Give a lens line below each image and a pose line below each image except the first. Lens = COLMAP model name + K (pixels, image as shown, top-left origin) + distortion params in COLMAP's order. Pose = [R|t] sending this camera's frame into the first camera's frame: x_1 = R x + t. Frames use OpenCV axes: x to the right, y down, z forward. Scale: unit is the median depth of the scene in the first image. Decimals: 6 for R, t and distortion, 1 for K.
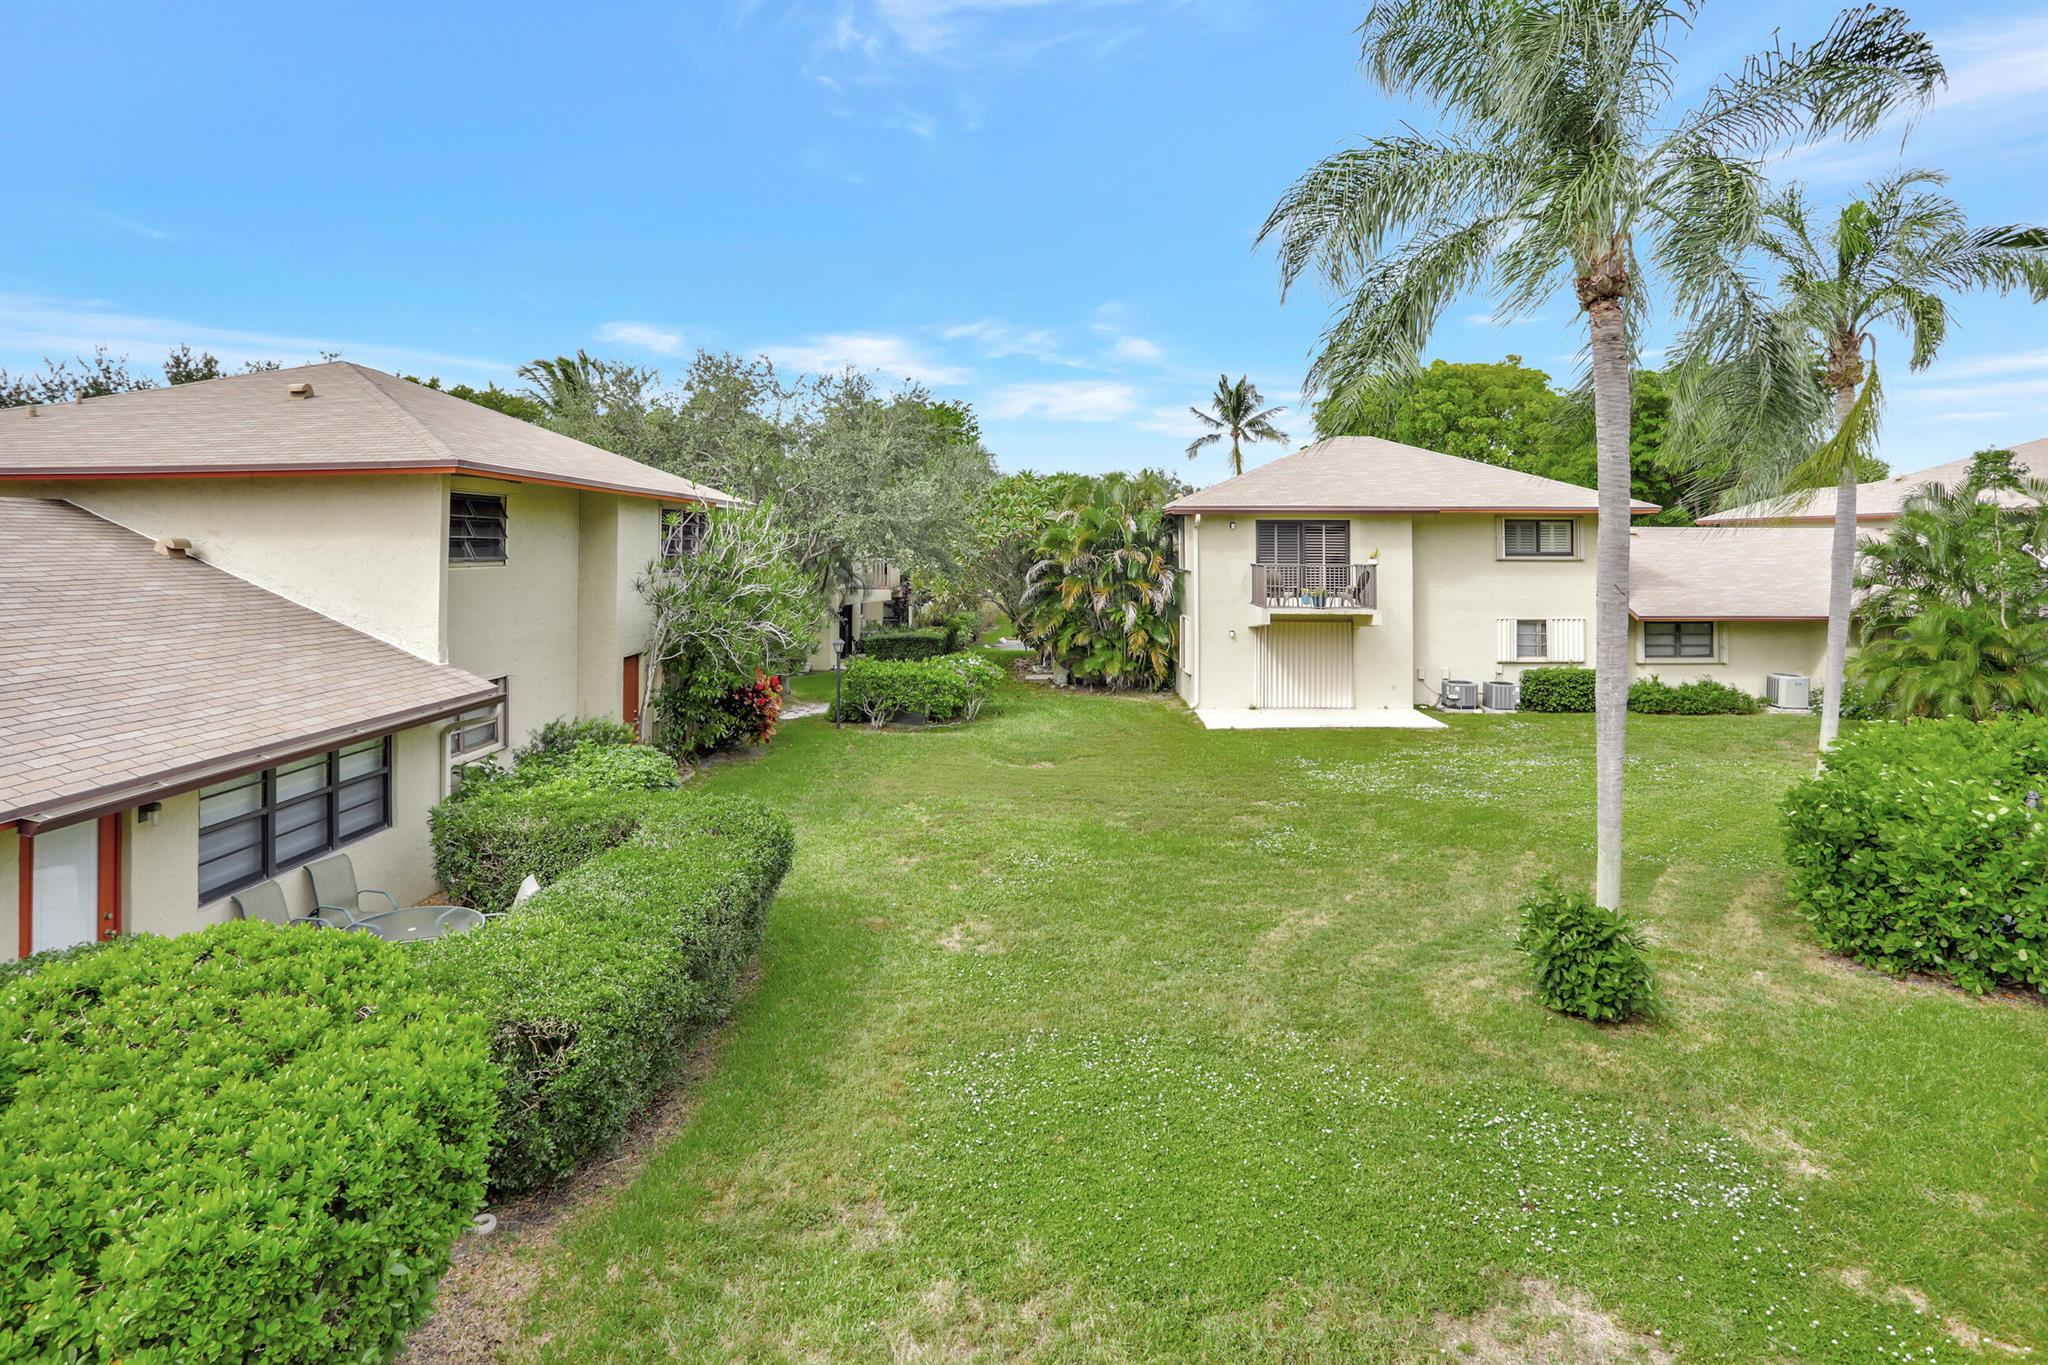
lens RADIAL K [[1008.2, 0, 1020.5], [0, 1008.2, 681.4], [0, 0, 1]] dist [-0.076249, 0.037091]
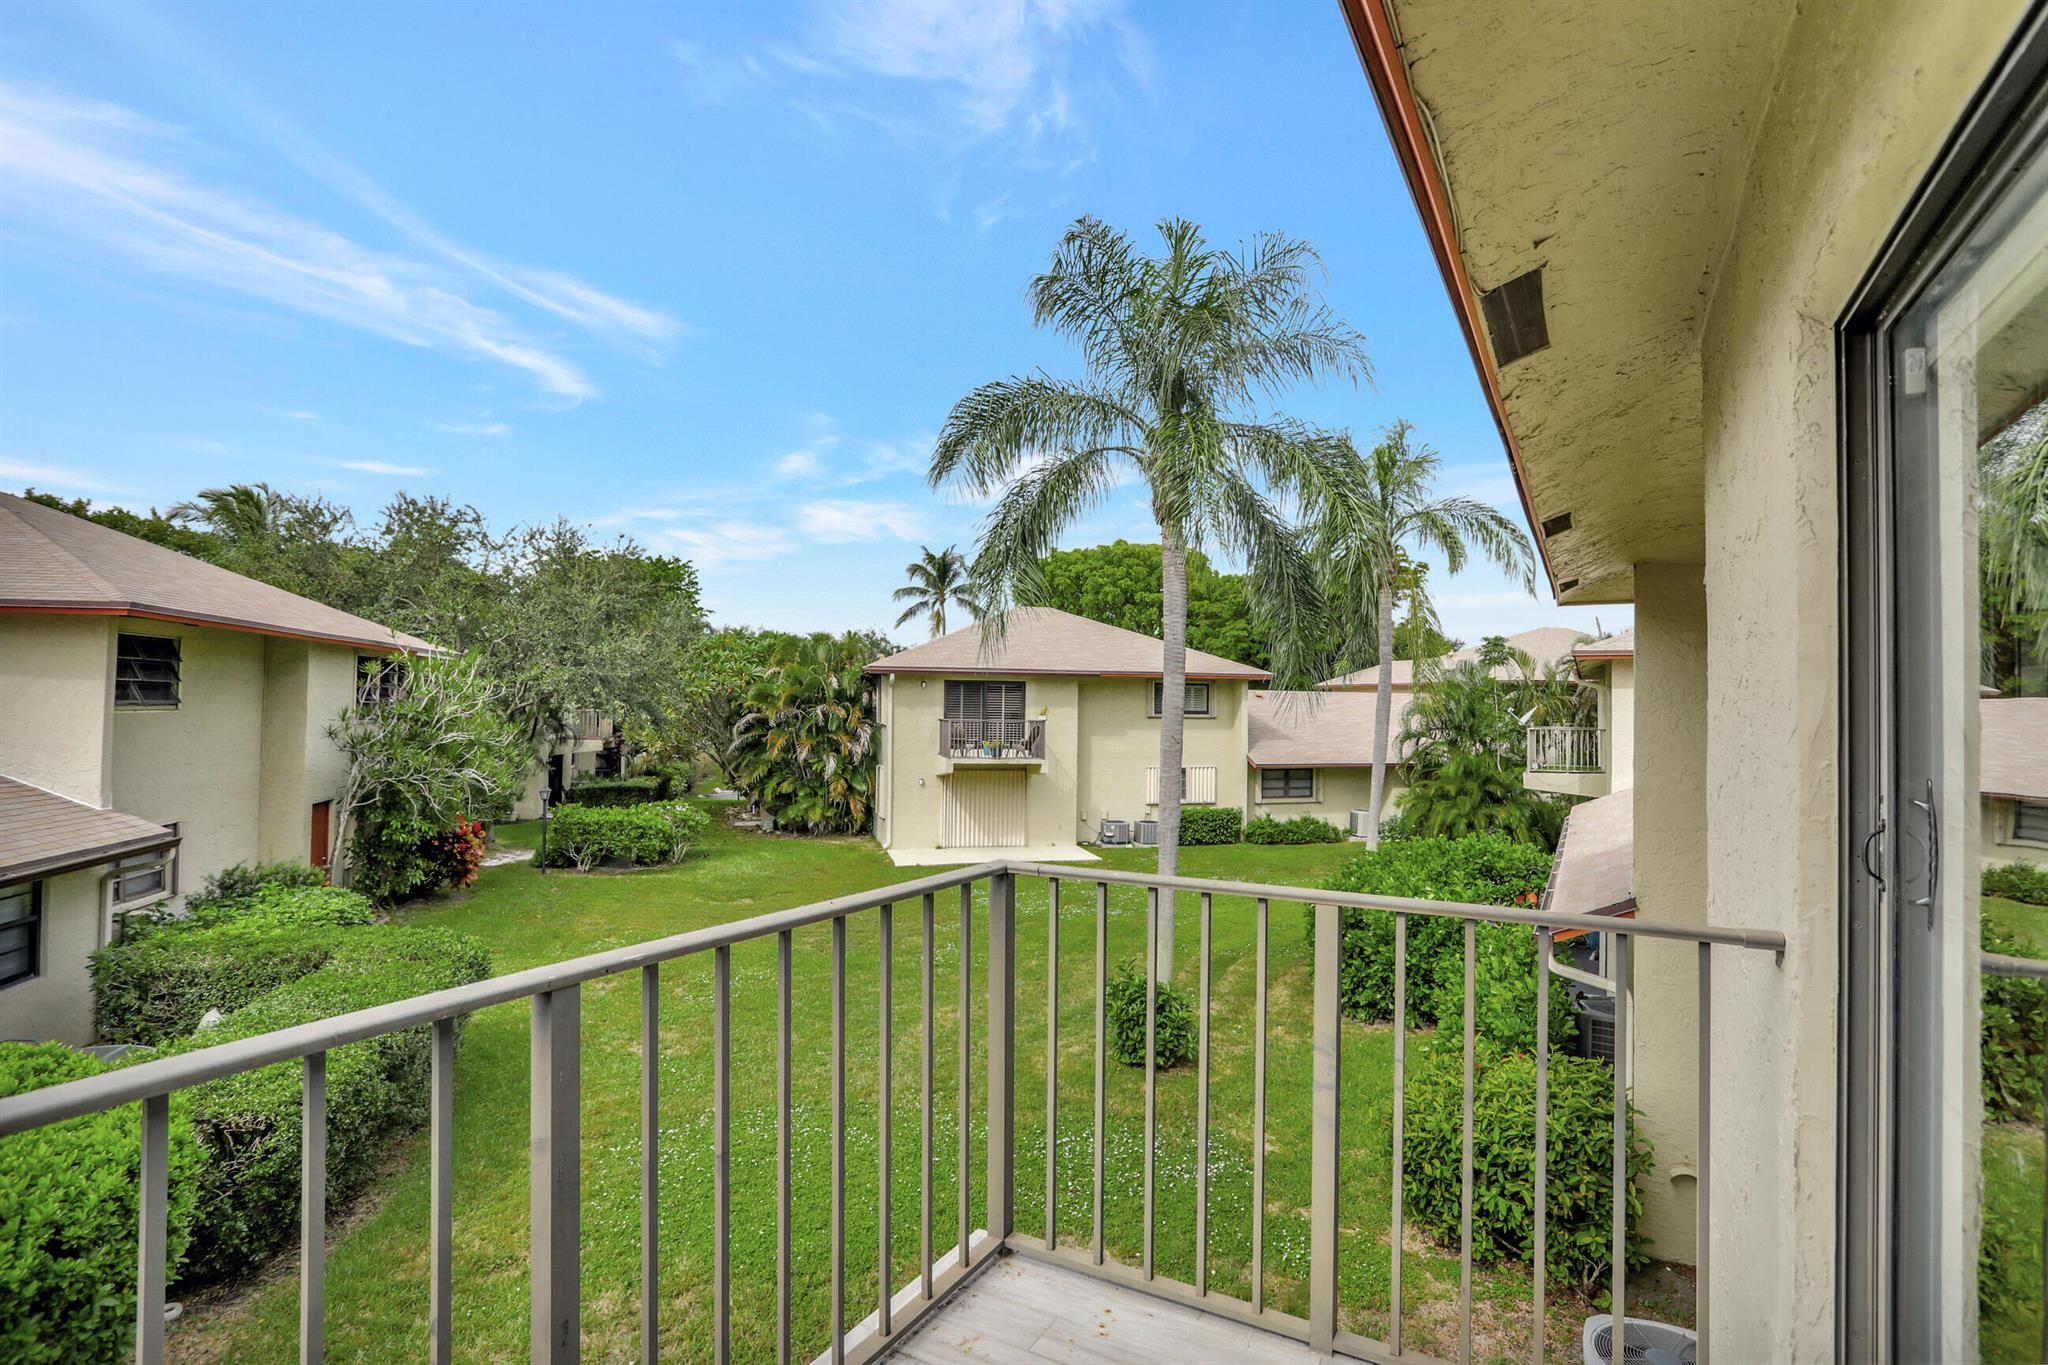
lens RADIAL K [[988.7, 0, 991.0], [0, 988.7, 769.6], [0, 0, 1]] dist [-0.053172, 0.023002]
pose [[0.970908, 0.000925, 0.239451, 0.027701], [0.014732, 0.997867, -0.063591, 0.013105], [-0.238999, 0.065269, 0.968824, -0.099612]]
